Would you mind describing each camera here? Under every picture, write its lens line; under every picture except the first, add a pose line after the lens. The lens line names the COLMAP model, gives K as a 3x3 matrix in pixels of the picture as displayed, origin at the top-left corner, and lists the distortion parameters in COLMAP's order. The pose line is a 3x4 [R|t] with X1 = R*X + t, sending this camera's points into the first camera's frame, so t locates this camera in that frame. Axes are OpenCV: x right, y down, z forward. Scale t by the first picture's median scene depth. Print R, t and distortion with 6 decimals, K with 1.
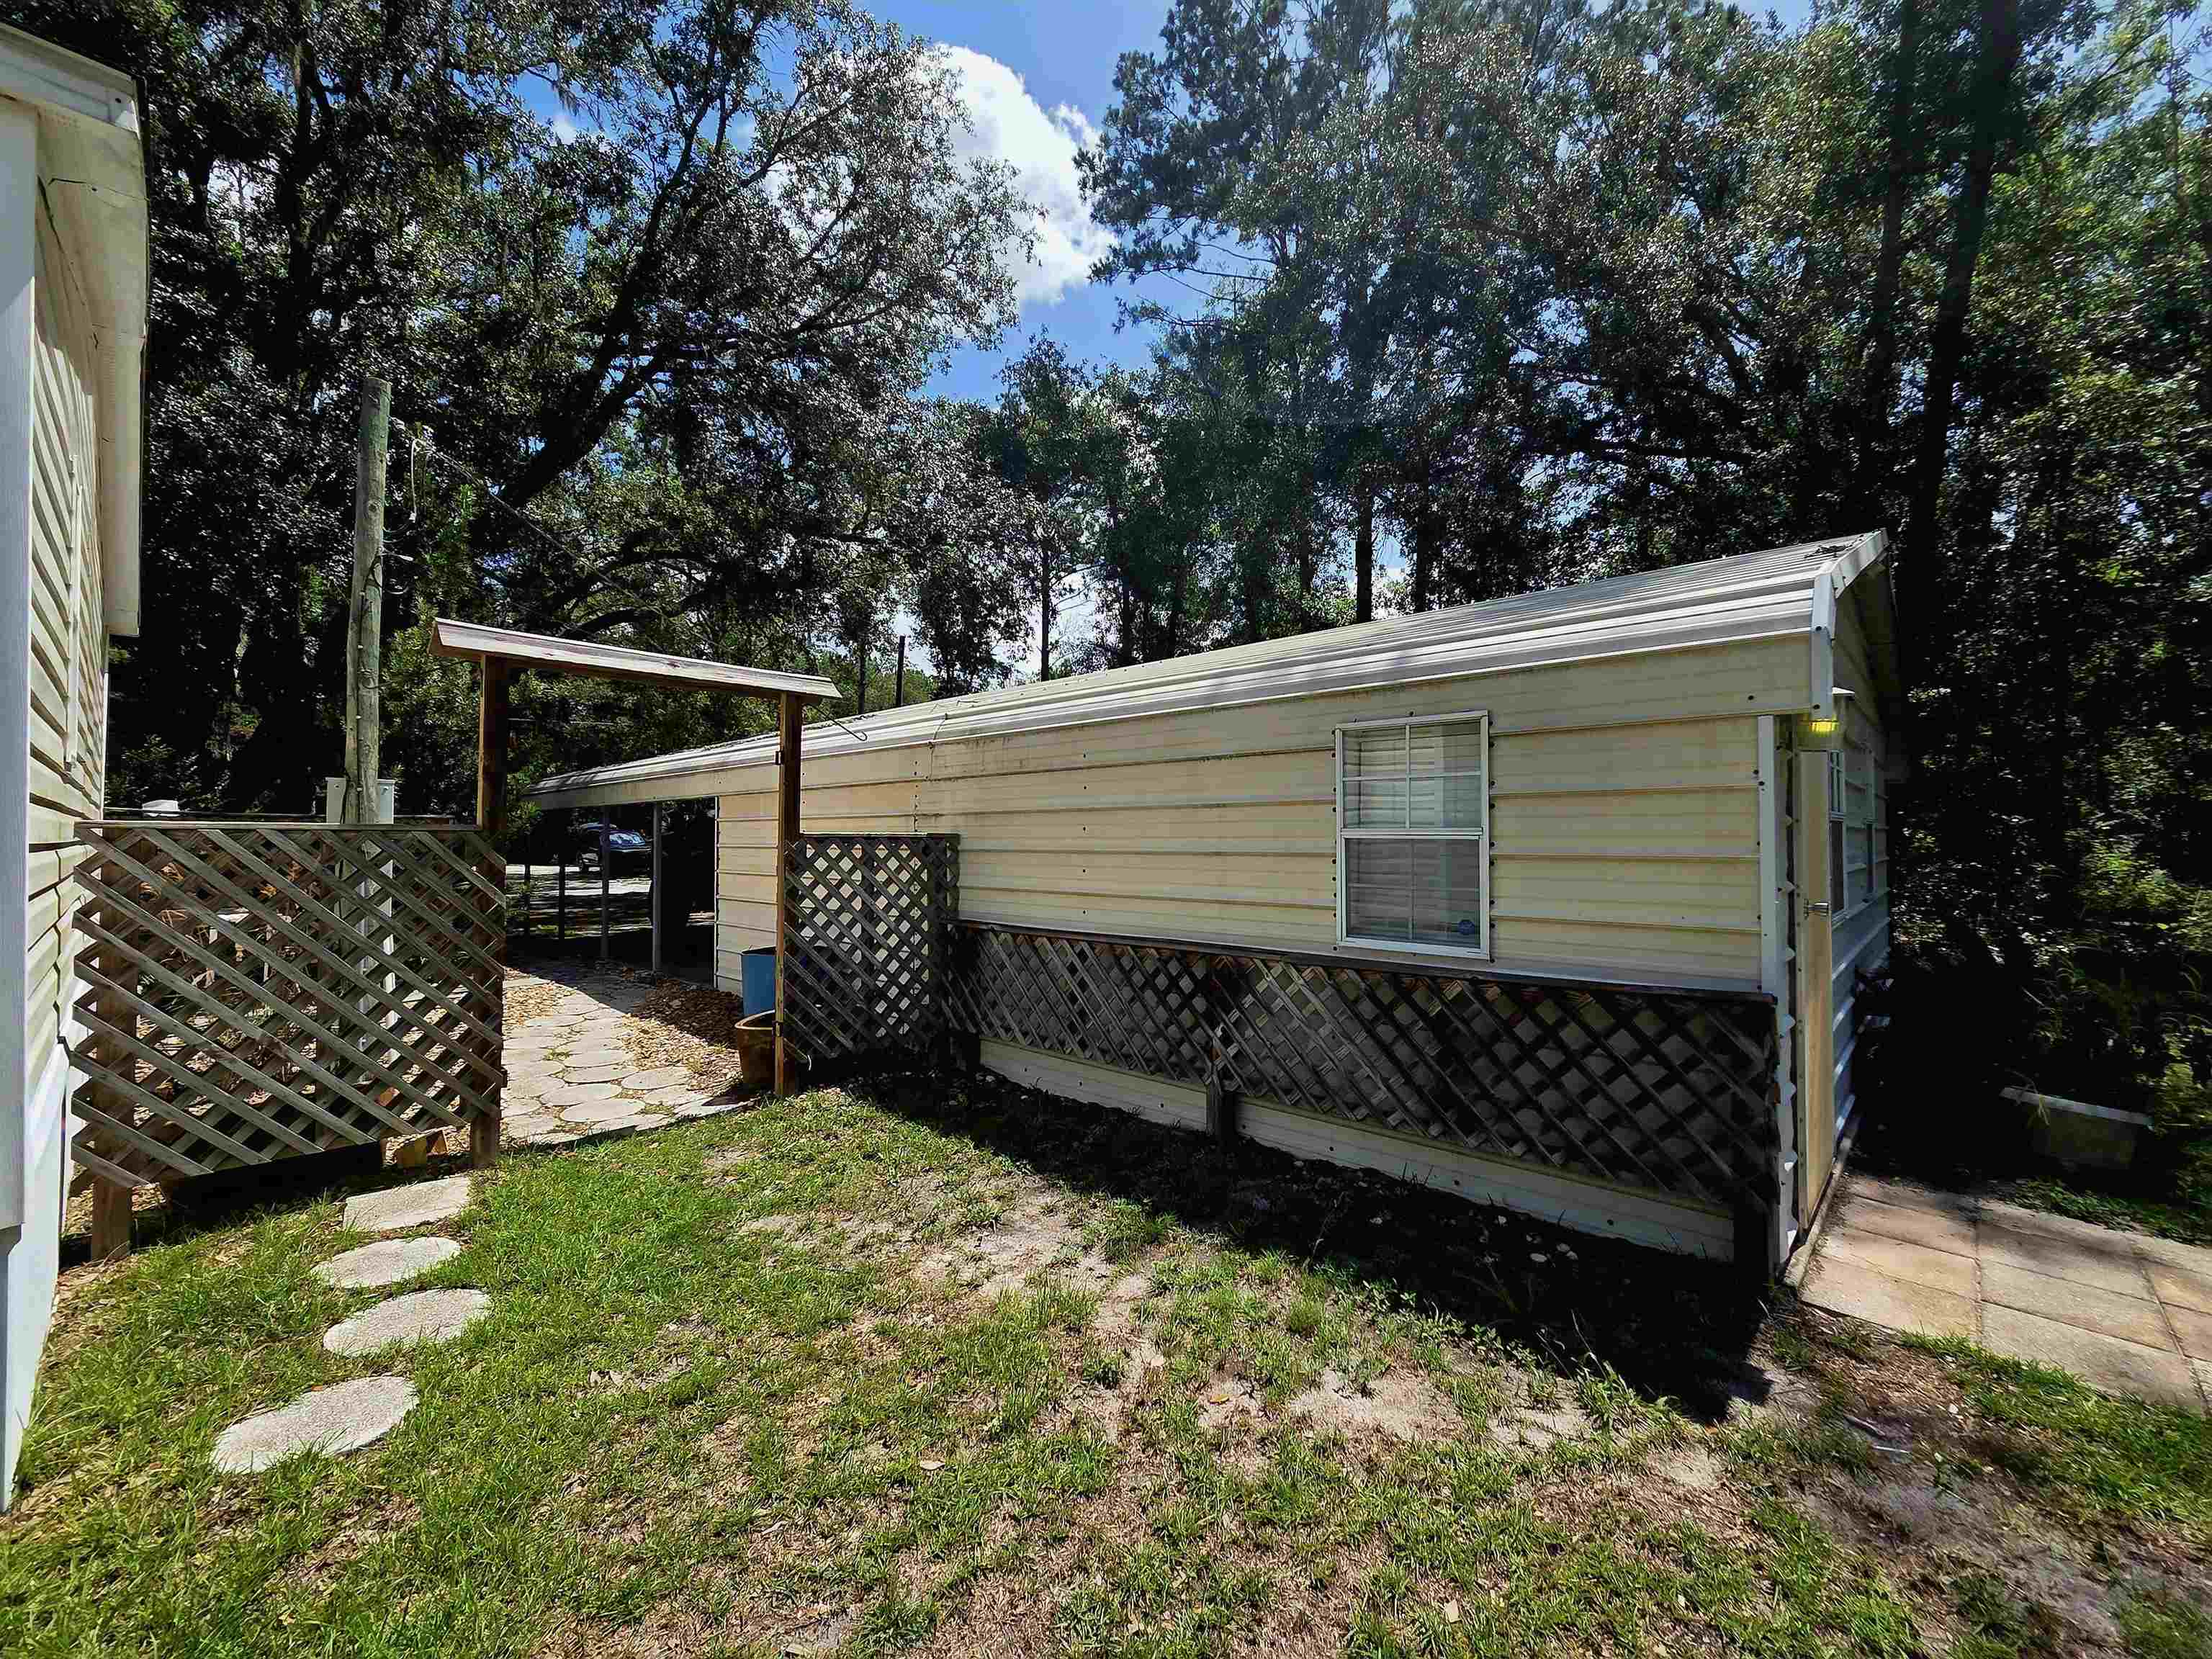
lens RADIAL K [[906.2, 0, 1116.6], [0, 906.2, 833.9], [0, 0, 1]] dist [0.003915, -0.000123]
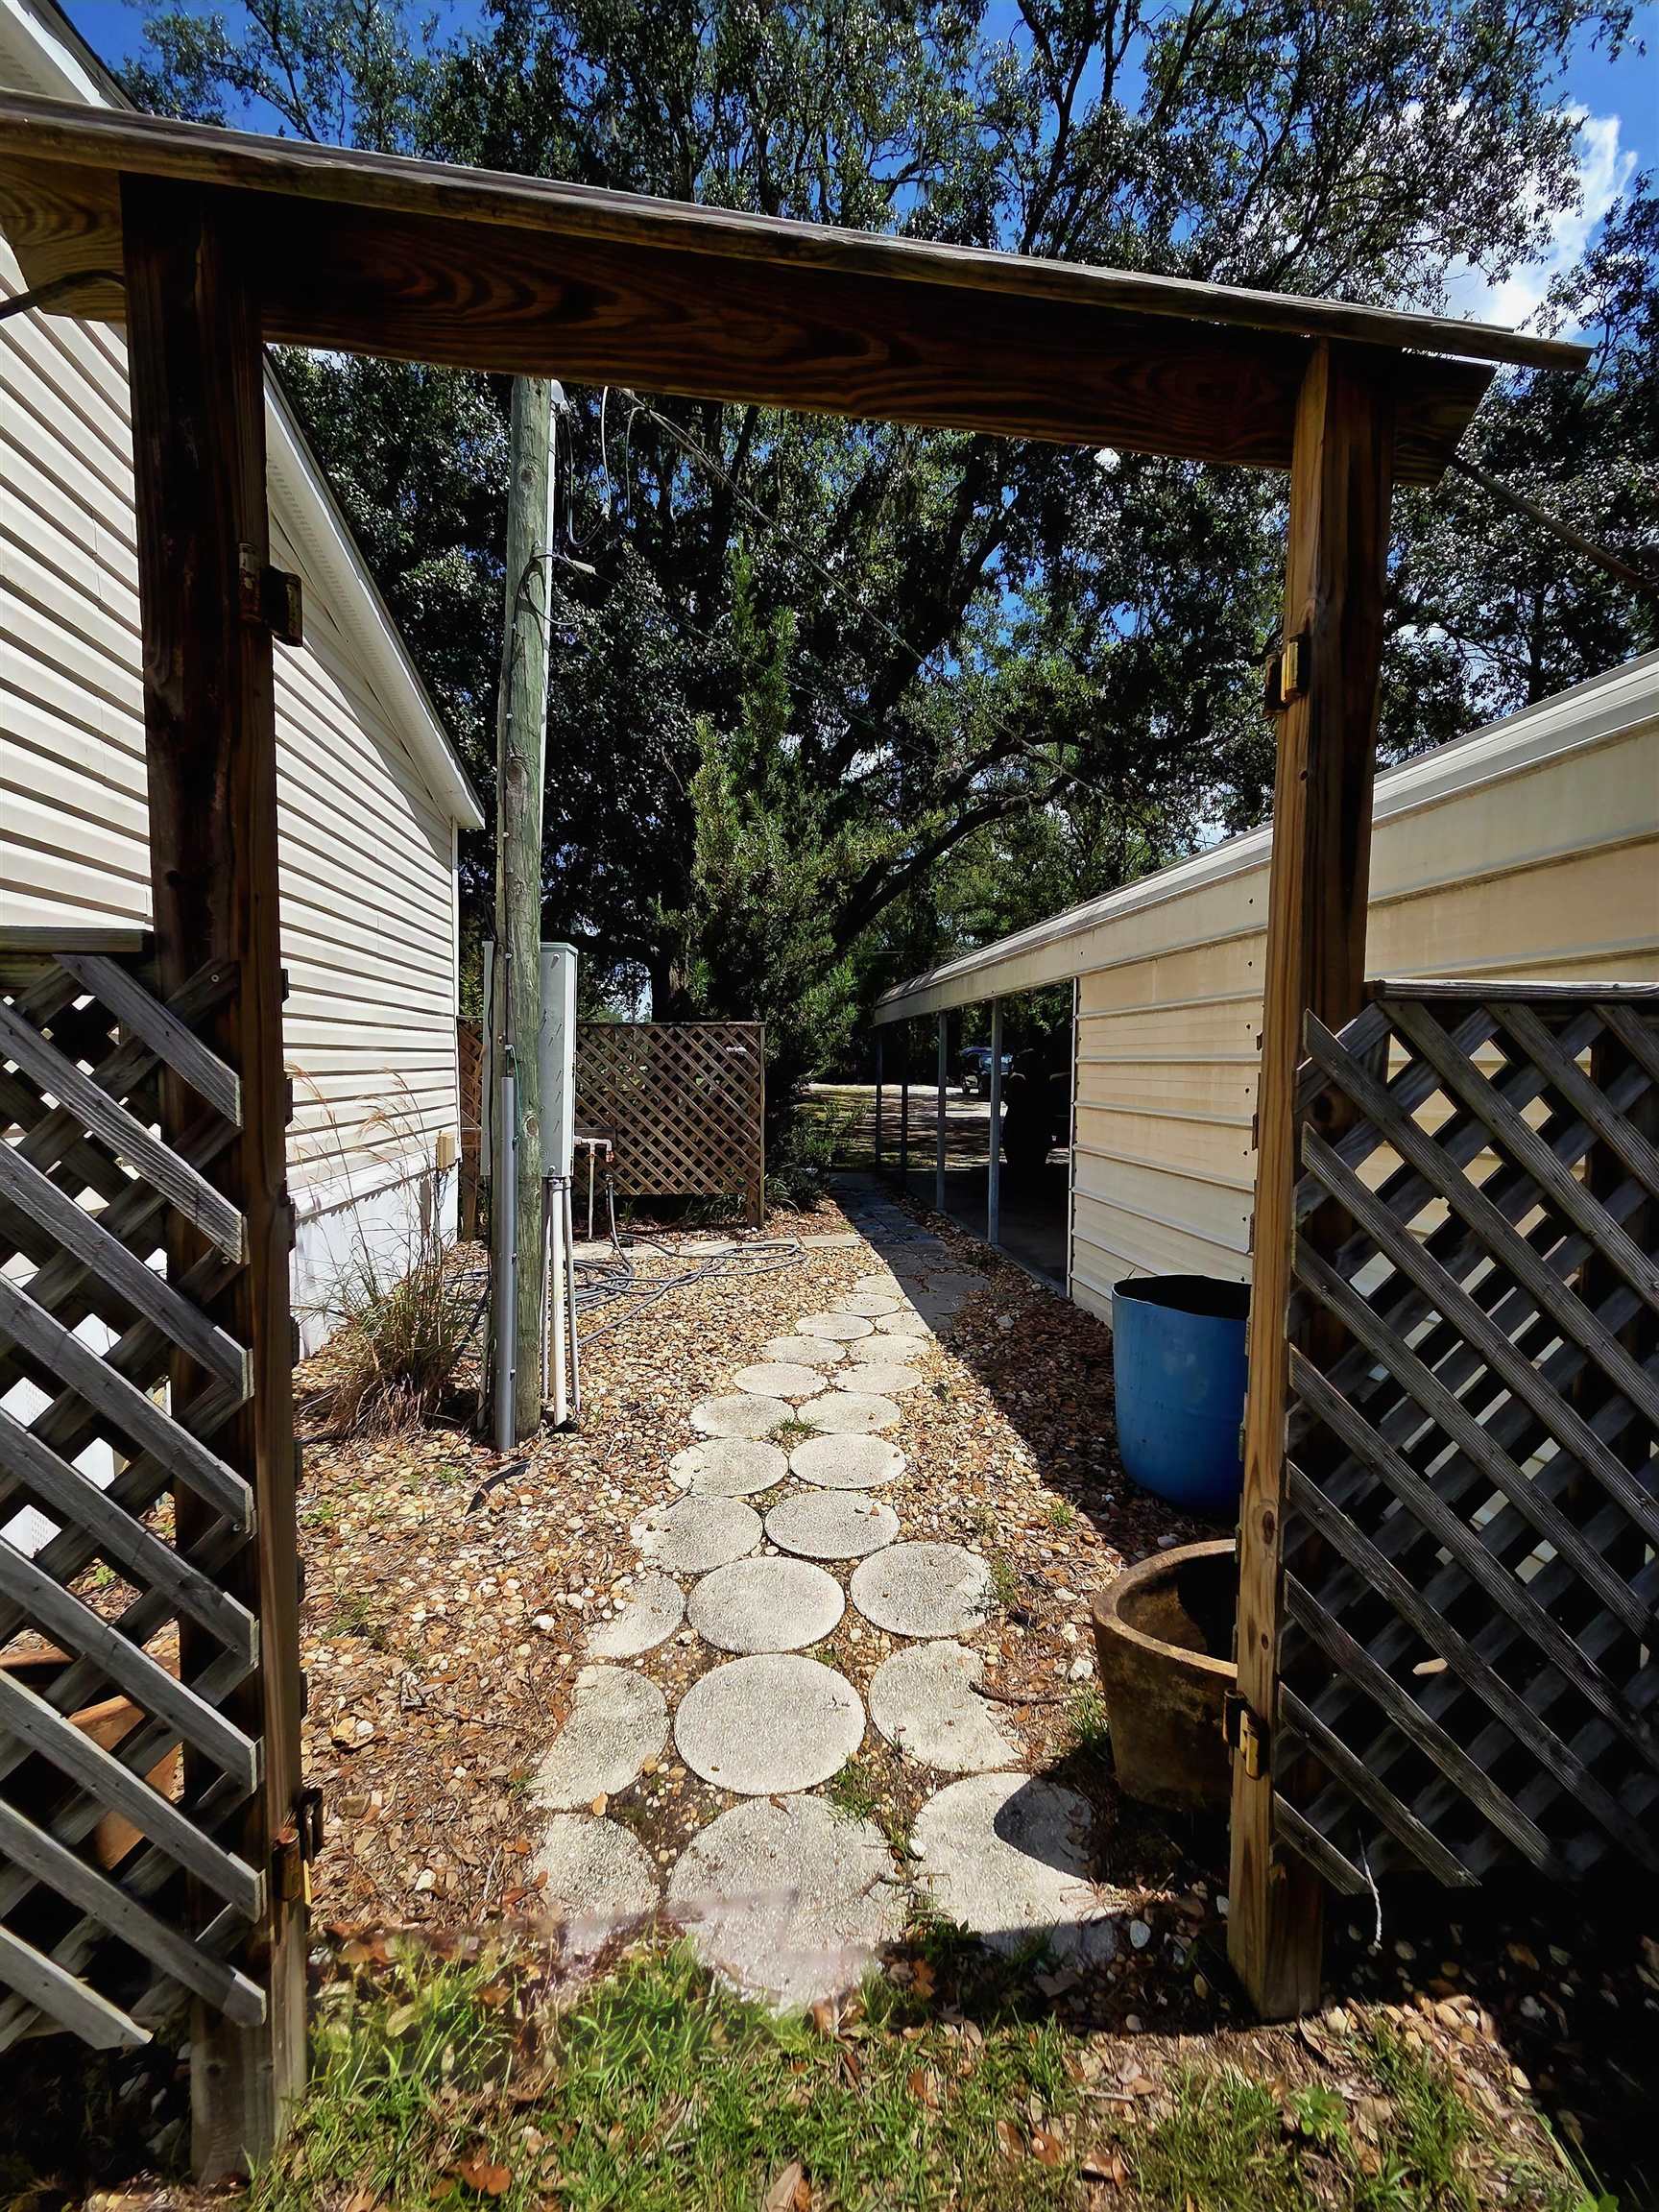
lens RADIAL K [[906.2, 0, 842.1], [0, 906.2, 1105.0], [0, 0, 1]] dist [0.003915, -0.000123]
pose [[0.777081, 0.034609, -0.628448, -0.175474], [-0.003329, 0.998699, 0.050883, 0.011718], [0.629391, -0.037448, 0.776186, 0.418931]]
